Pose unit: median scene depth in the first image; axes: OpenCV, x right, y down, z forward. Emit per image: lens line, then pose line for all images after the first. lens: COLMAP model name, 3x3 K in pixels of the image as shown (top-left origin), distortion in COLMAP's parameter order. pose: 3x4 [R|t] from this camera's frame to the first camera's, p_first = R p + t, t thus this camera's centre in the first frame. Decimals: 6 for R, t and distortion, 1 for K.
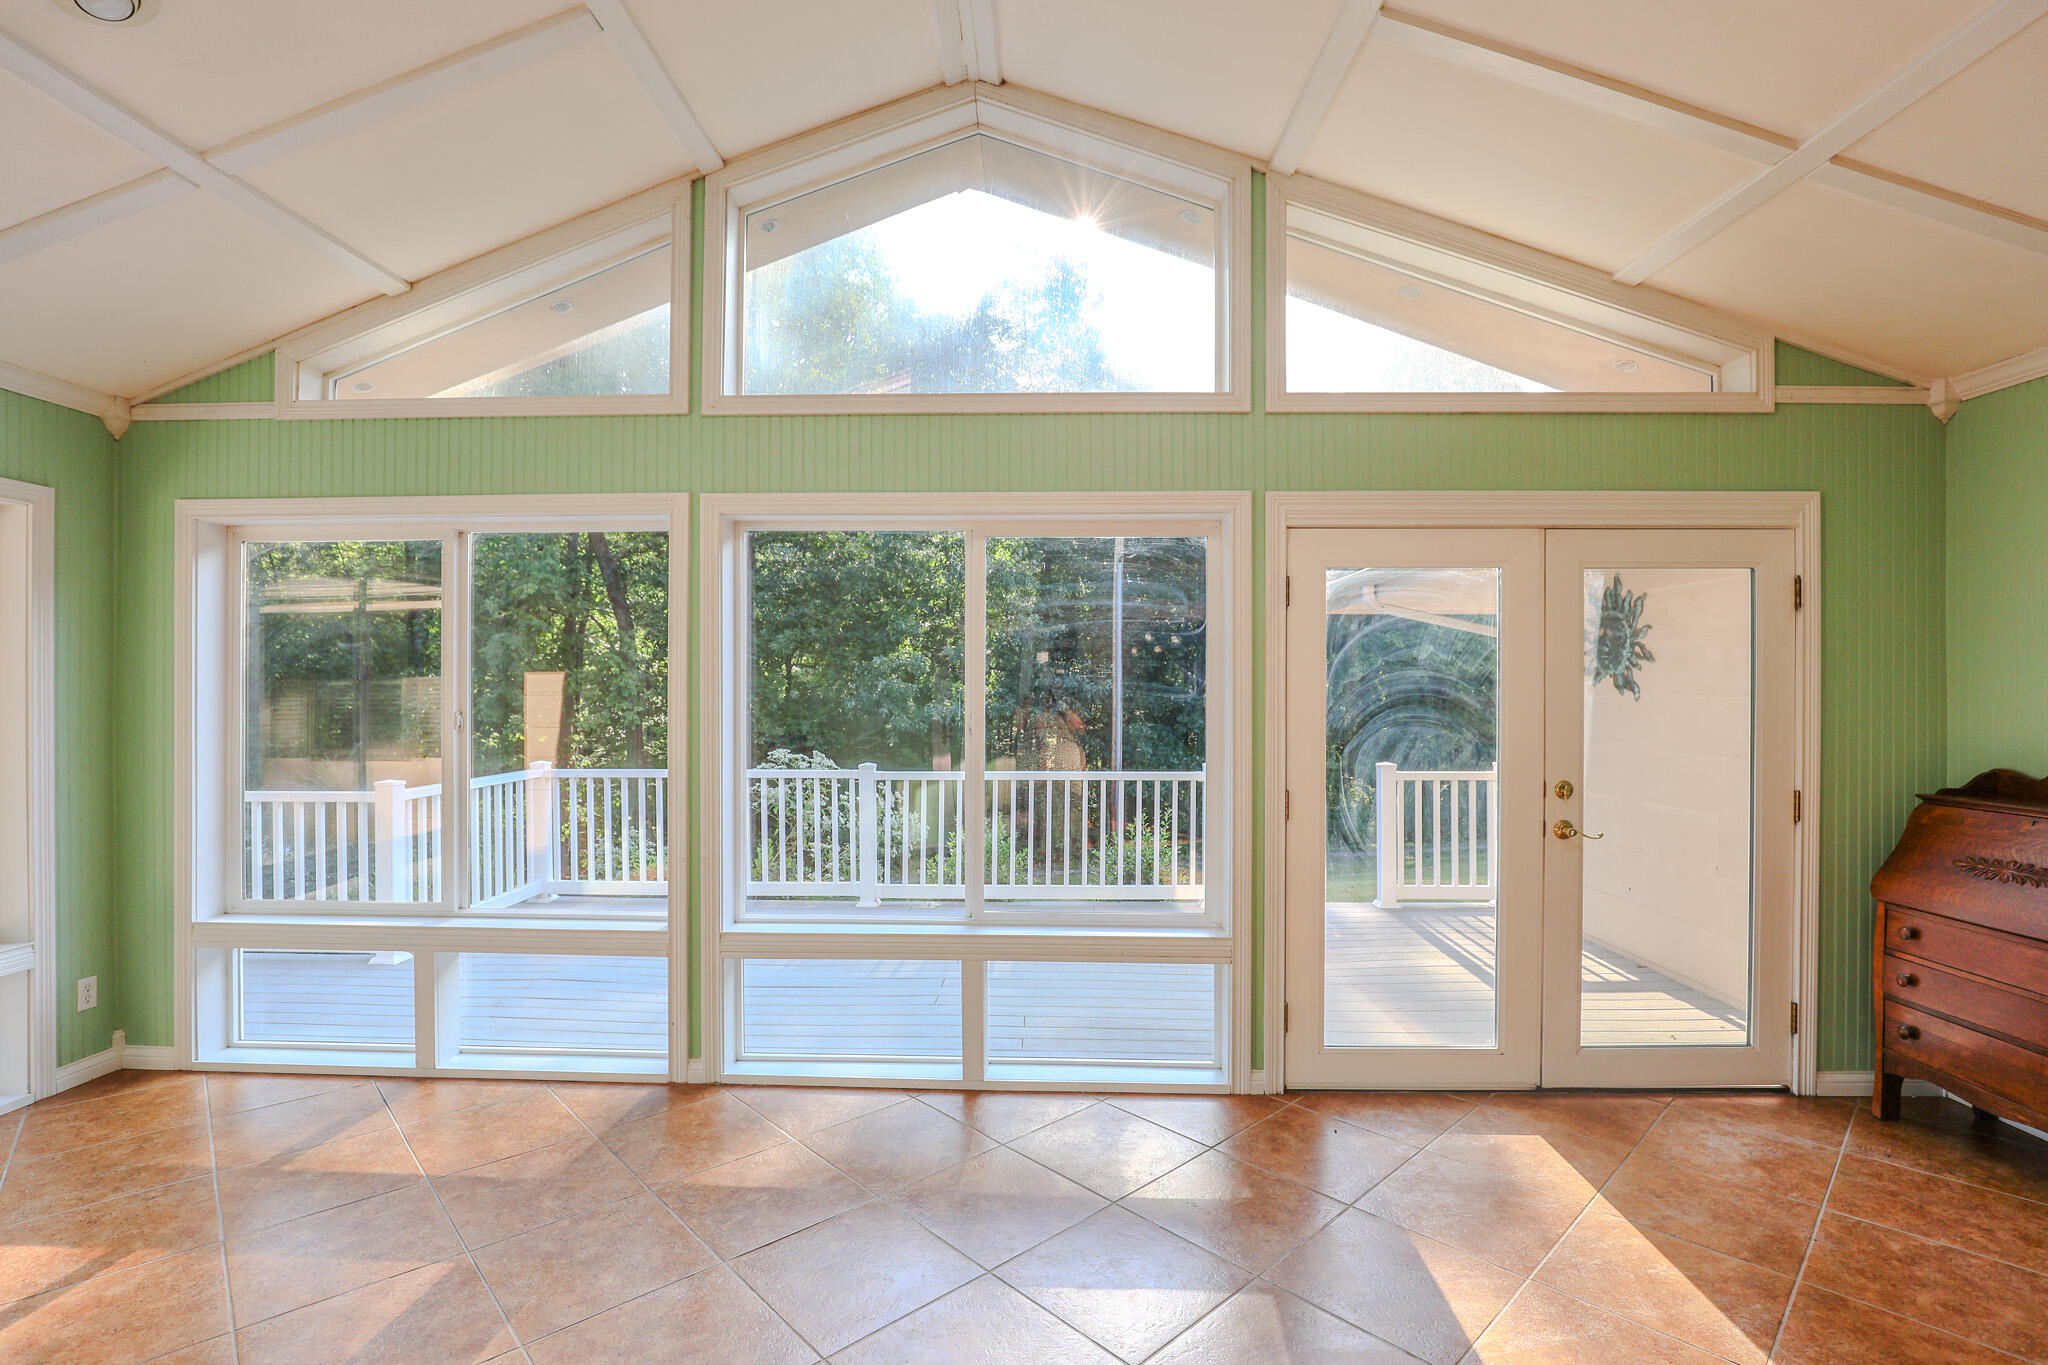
lens RADIAL K [[962.8, 0, 1014.9], [0, 962.8, 676.3], [0, 0, 1]] dist [-0.036954, 0.008196]
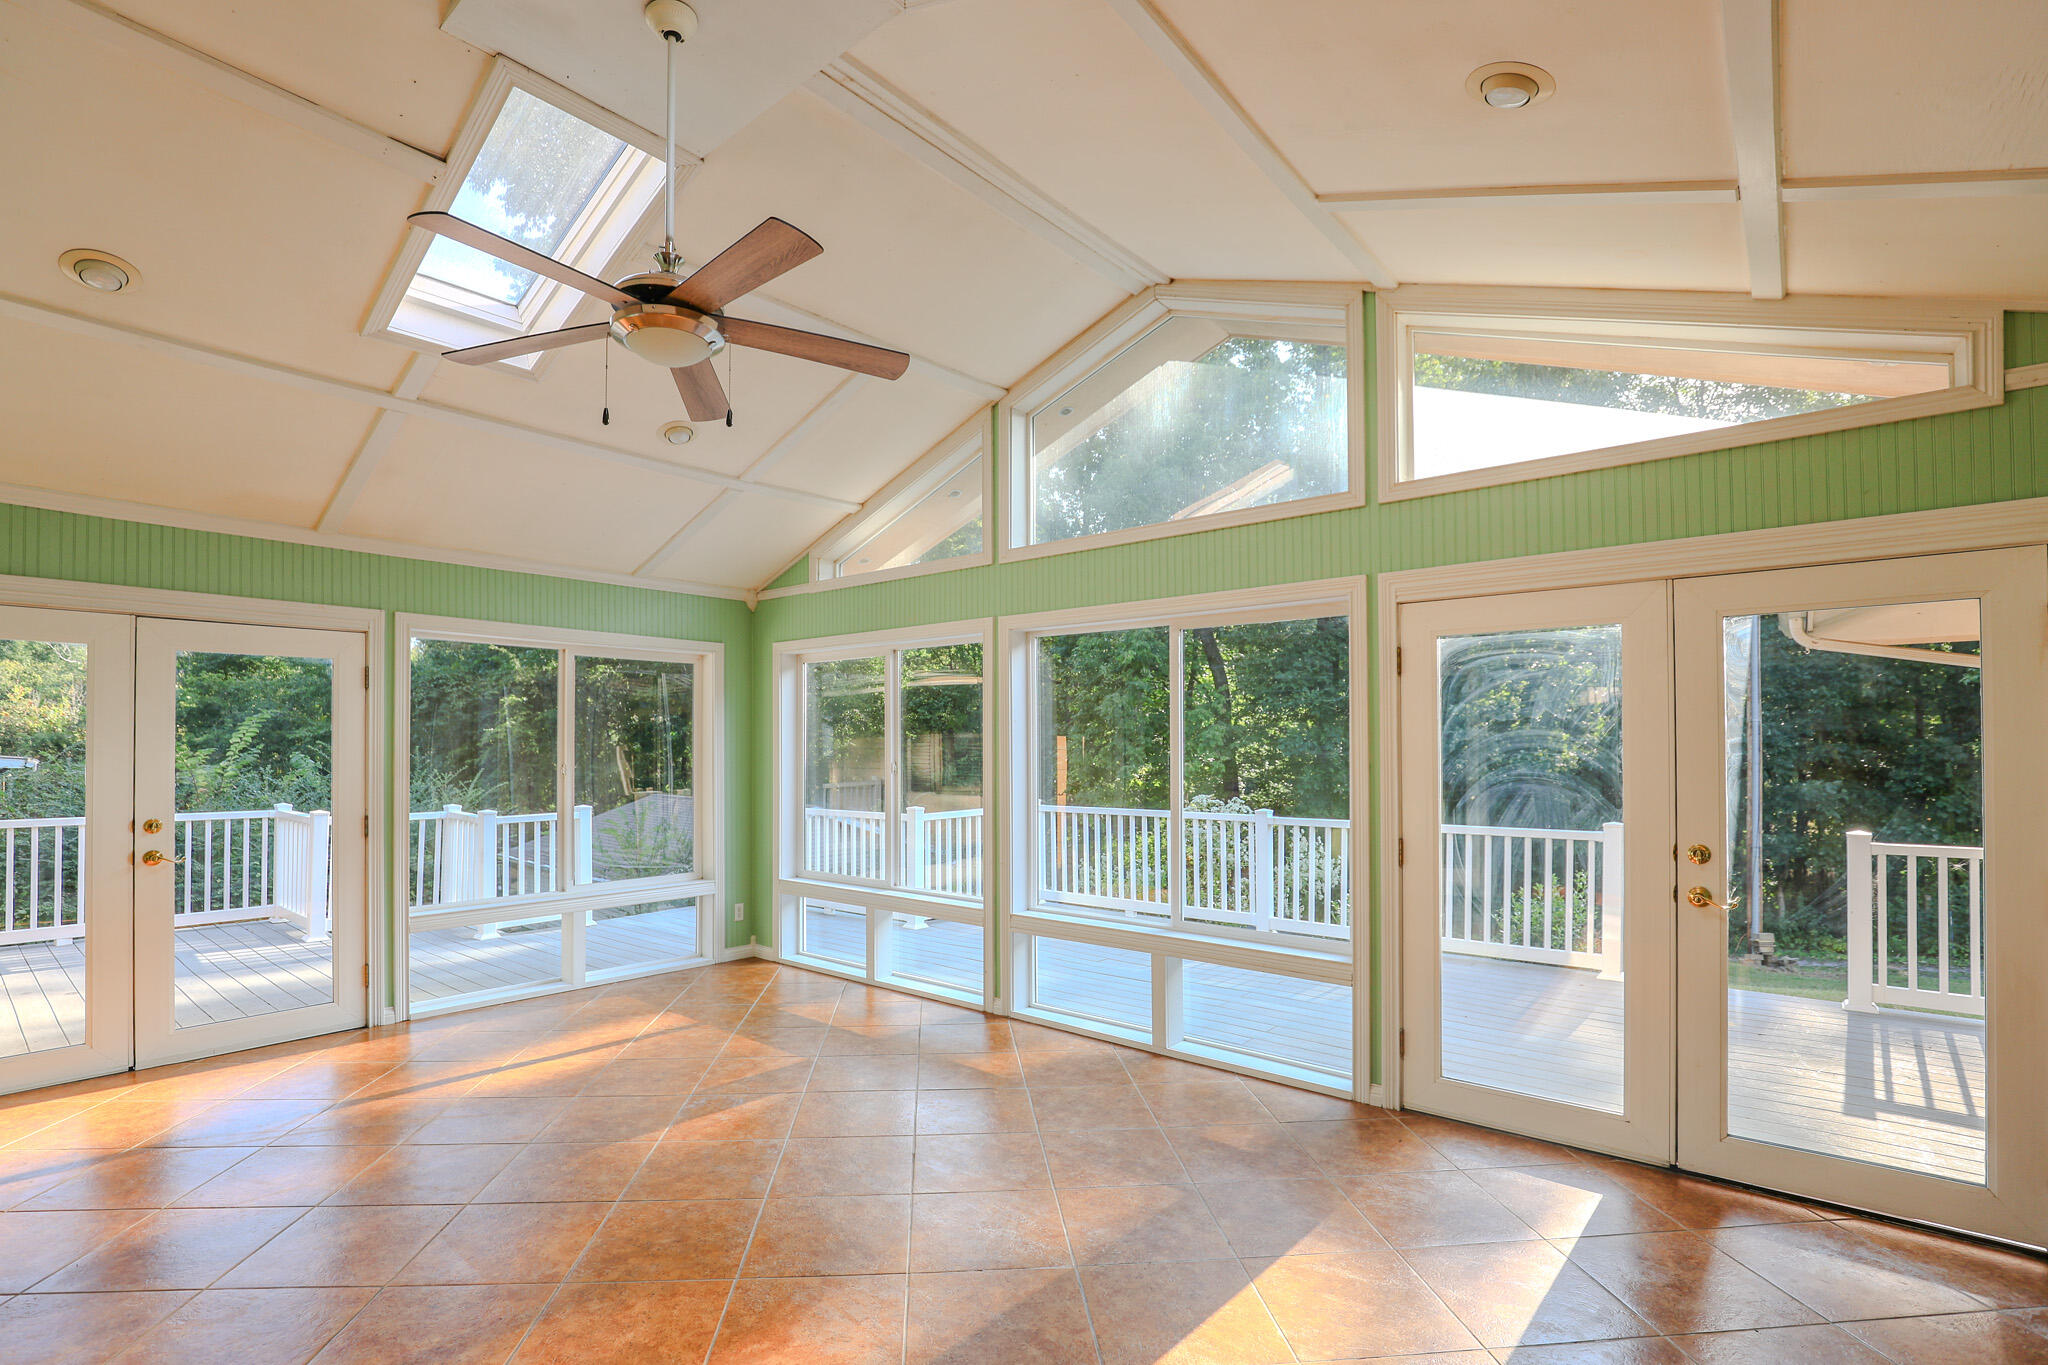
lens RADIAL K [[963.8, 0, 967.0], [0, 963.8, 710.2], [0, 0, 1]] dist [-0.037770, 0.000281]
pose [[0.762715, -0.025741, -0.646222, 0.589426], [0.015782, 0.999651, -0.021191, -0.015123], [0.646542, 0.005964, 0.762855, -0.168877]]
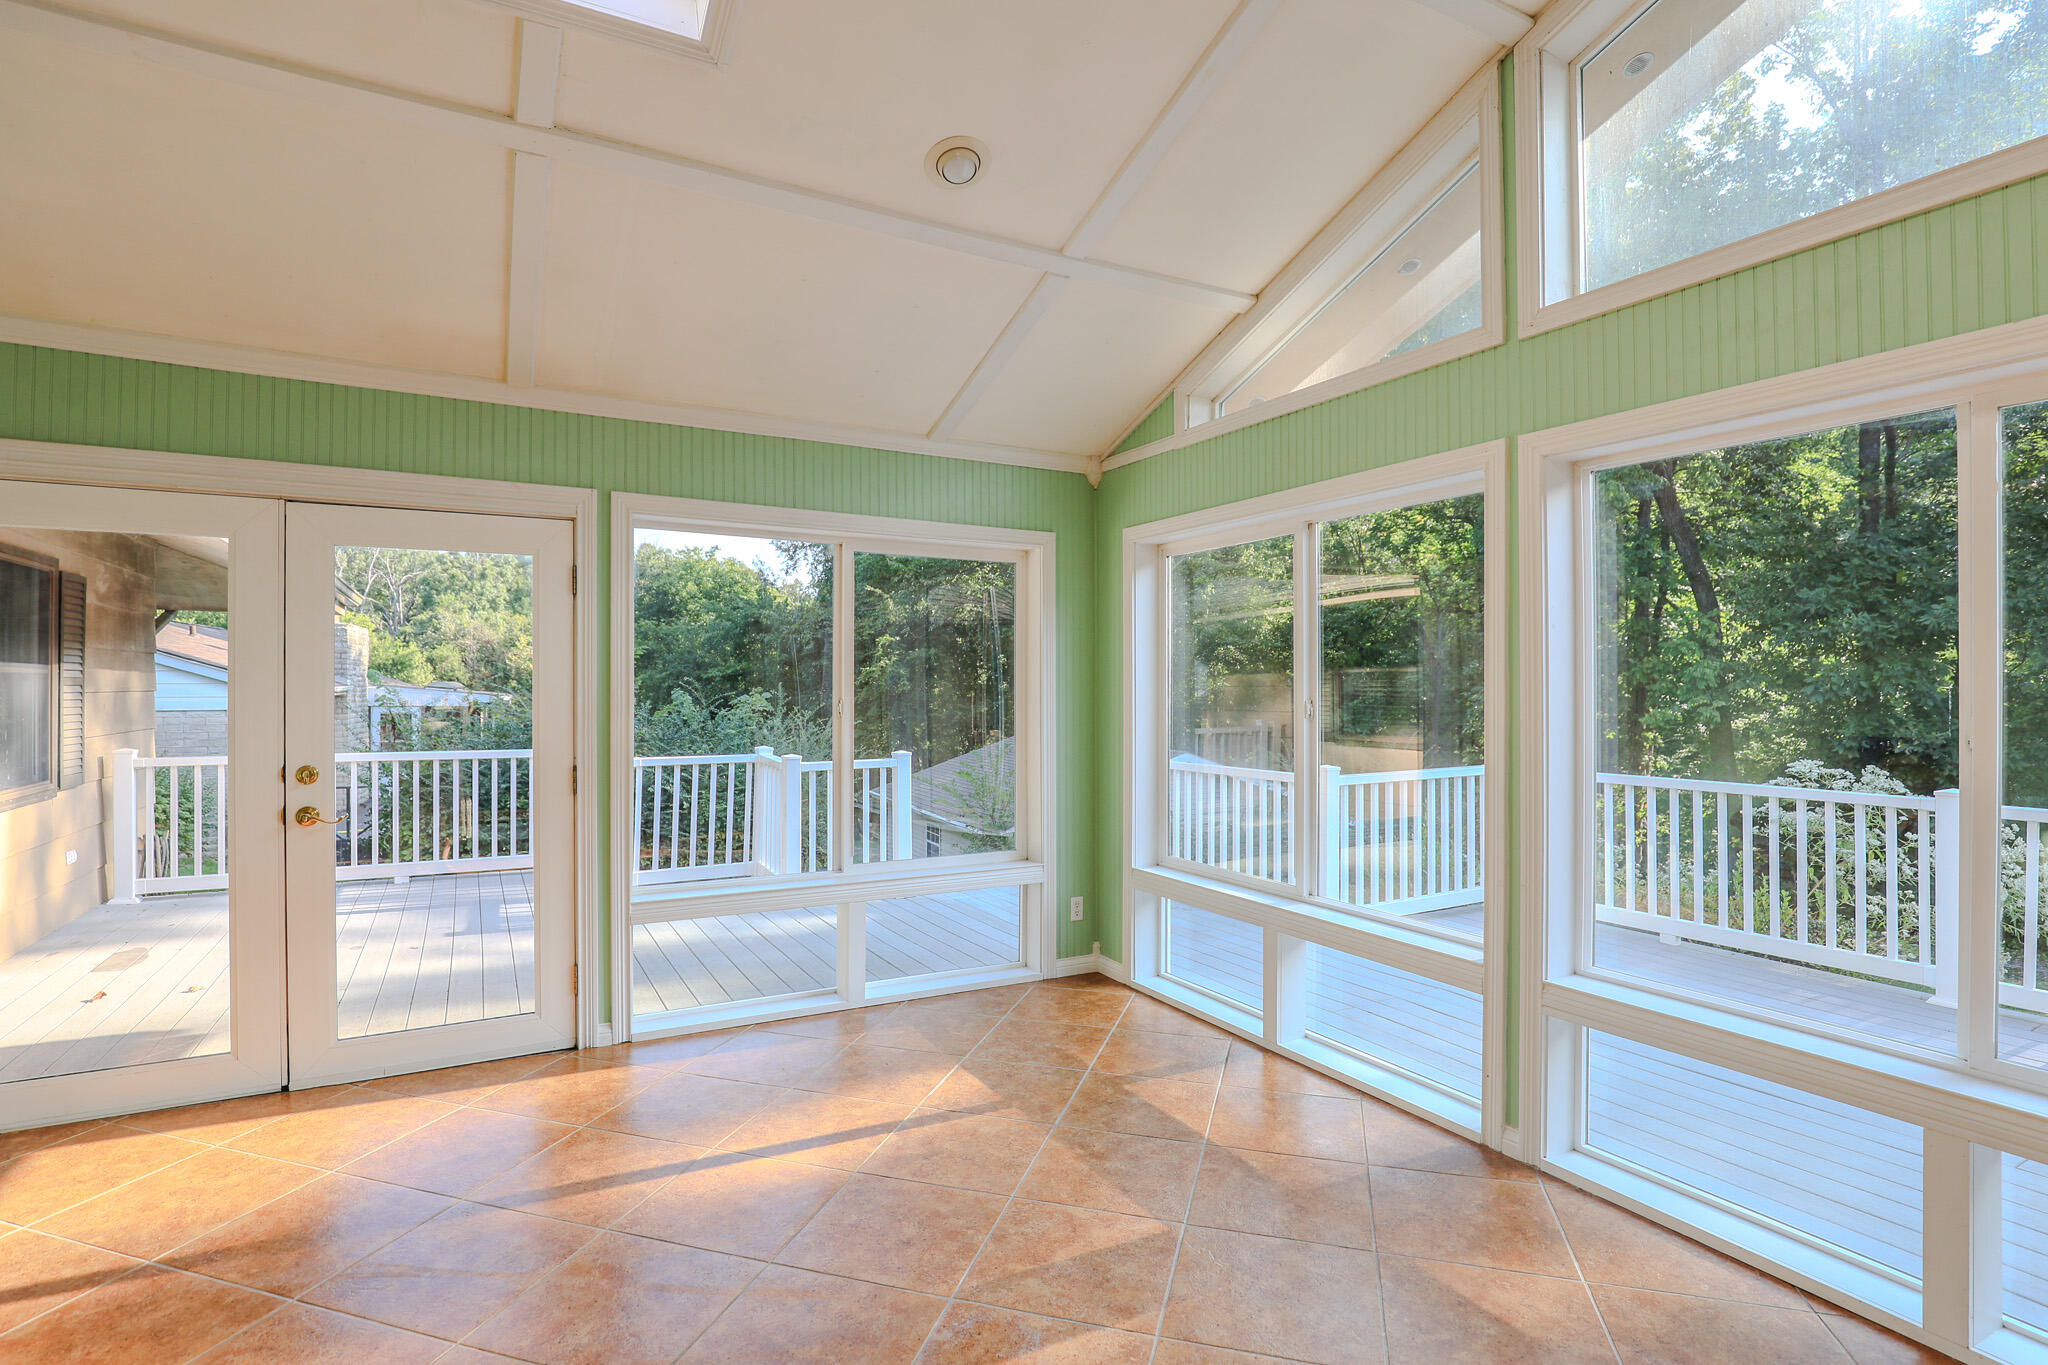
lens RADIAL K [[987.5, 0, 1007.4], [0, 987.5, 680.1], [0, 0, 1]] dist [-0.024853, 0.001255]
pose [[0.507465, -0.004179, -0.861662, 0.165109], [0.014440, 0.999889, 0.003655, 0.006486], [0.861551, -0.014297, 0.507469, 0.199210]]
